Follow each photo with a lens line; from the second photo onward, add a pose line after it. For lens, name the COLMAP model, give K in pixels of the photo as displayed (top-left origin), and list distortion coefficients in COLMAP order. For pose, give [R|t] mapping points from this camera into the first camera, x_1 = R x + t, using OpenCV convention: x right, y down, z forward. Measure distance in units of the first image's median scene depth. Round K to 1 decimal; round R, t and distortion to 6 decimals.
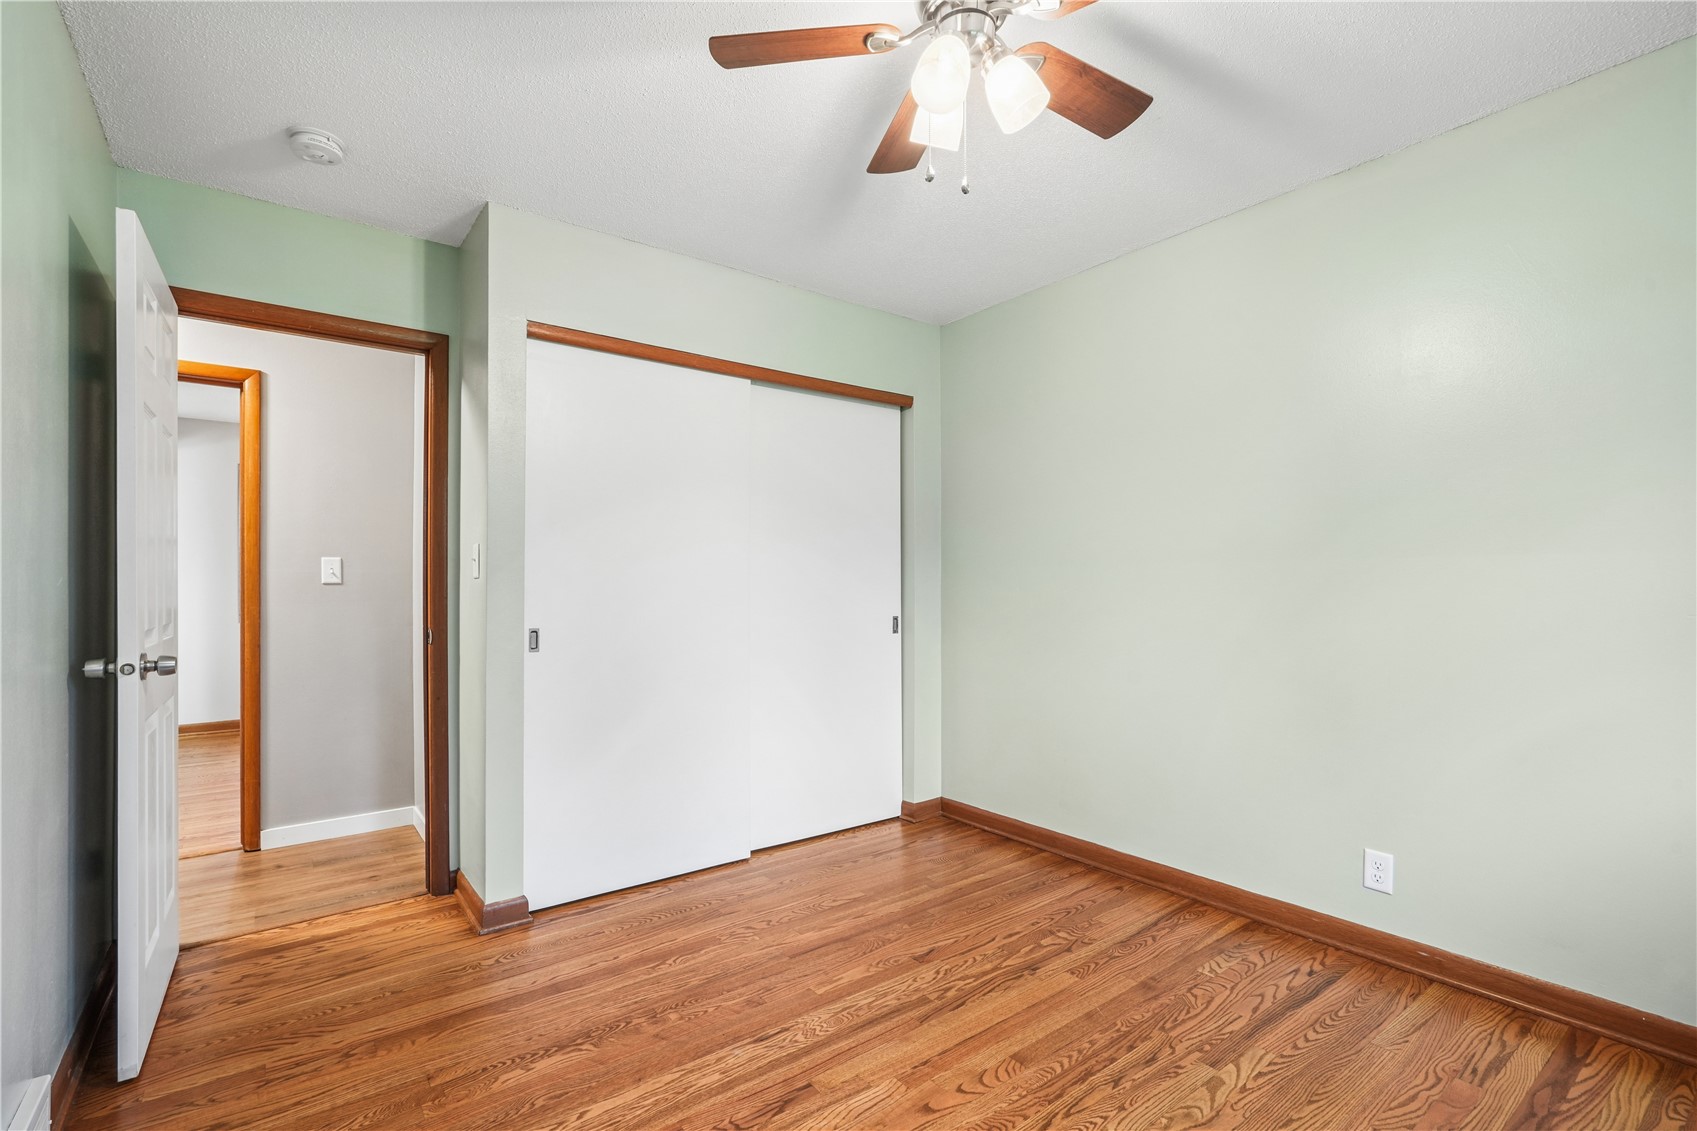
lens RADIAL K [[768.1, 0, 847.1], [0, 768.1, 575.4], [0, 0, 1]] dist [-0.007608, 0.000771]
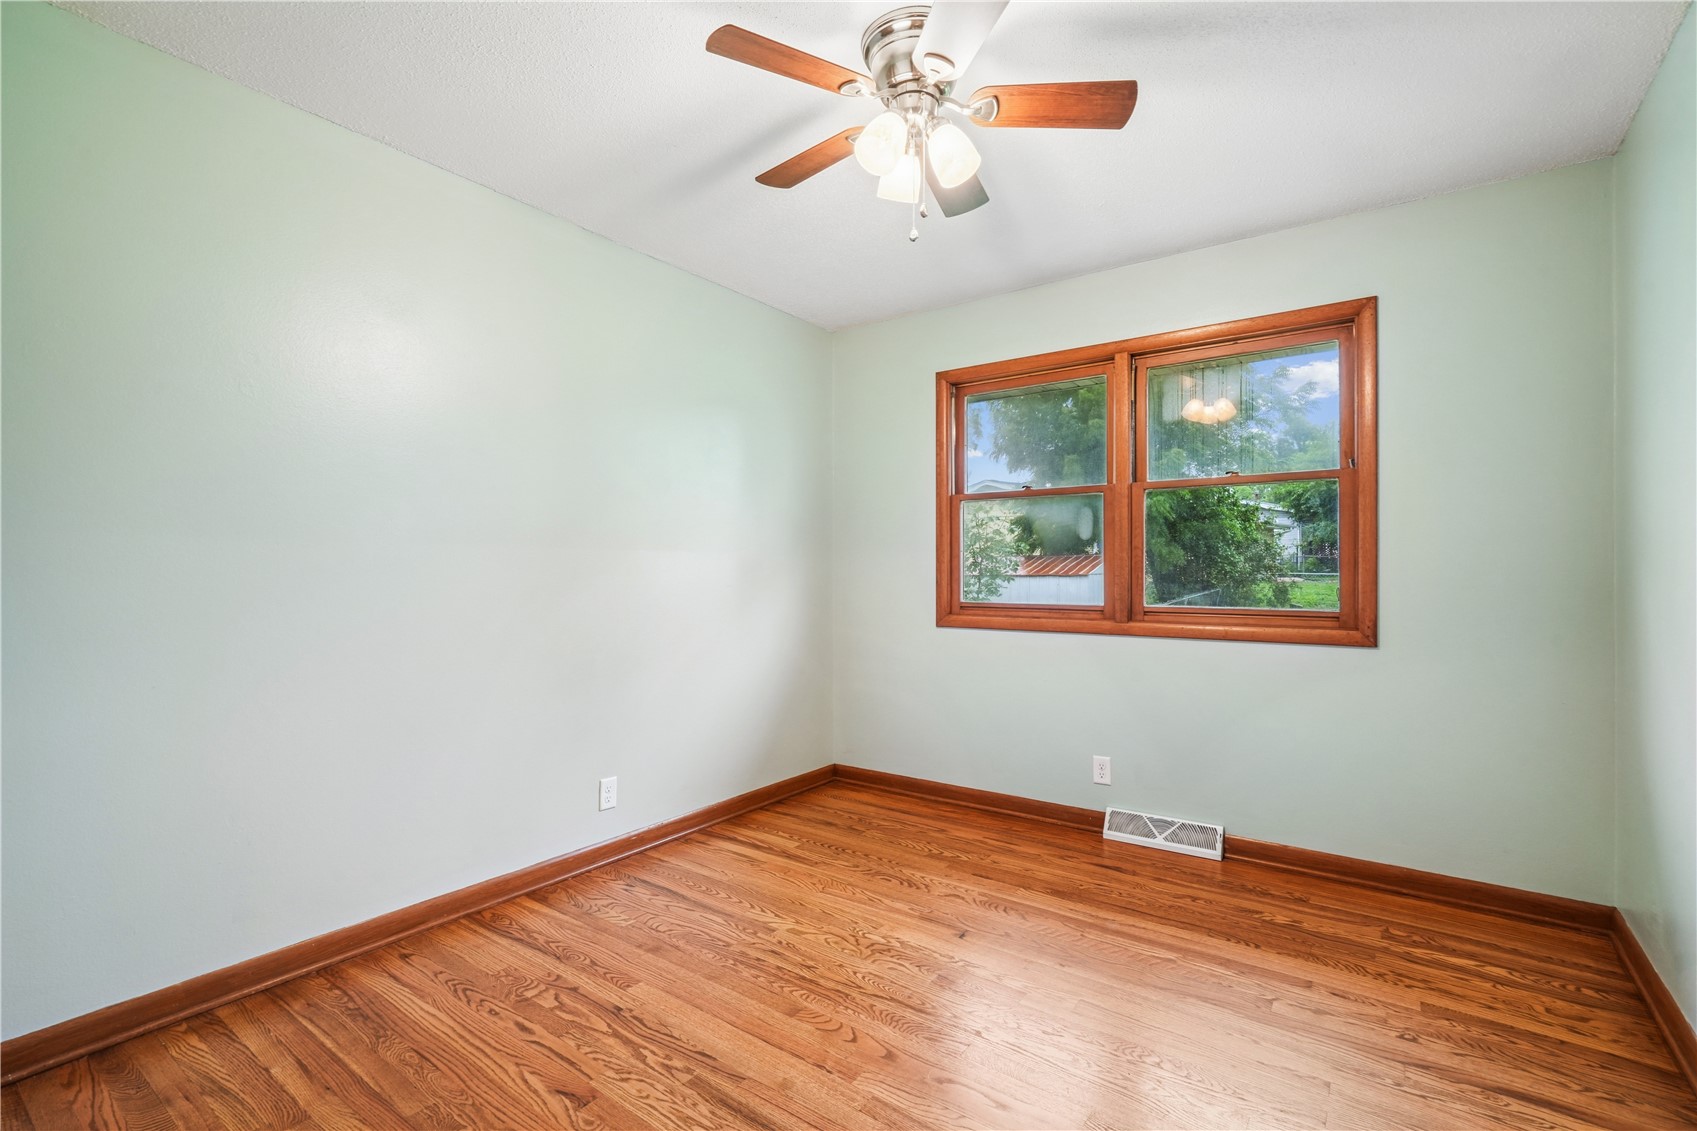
lens RADIAL K [[768.1, 0, 846.5], [0, 768.1, 570.1], [0, 0, 1]] dist [-0.007608, 0.000771]
pose [[-0.285779, 0.005768, 0.958278, -0.630839], [-0.008877, 0.999923, -0.008665, 0.018414], [-0.958254, -0.010983, -0.285706, 0.950261]]
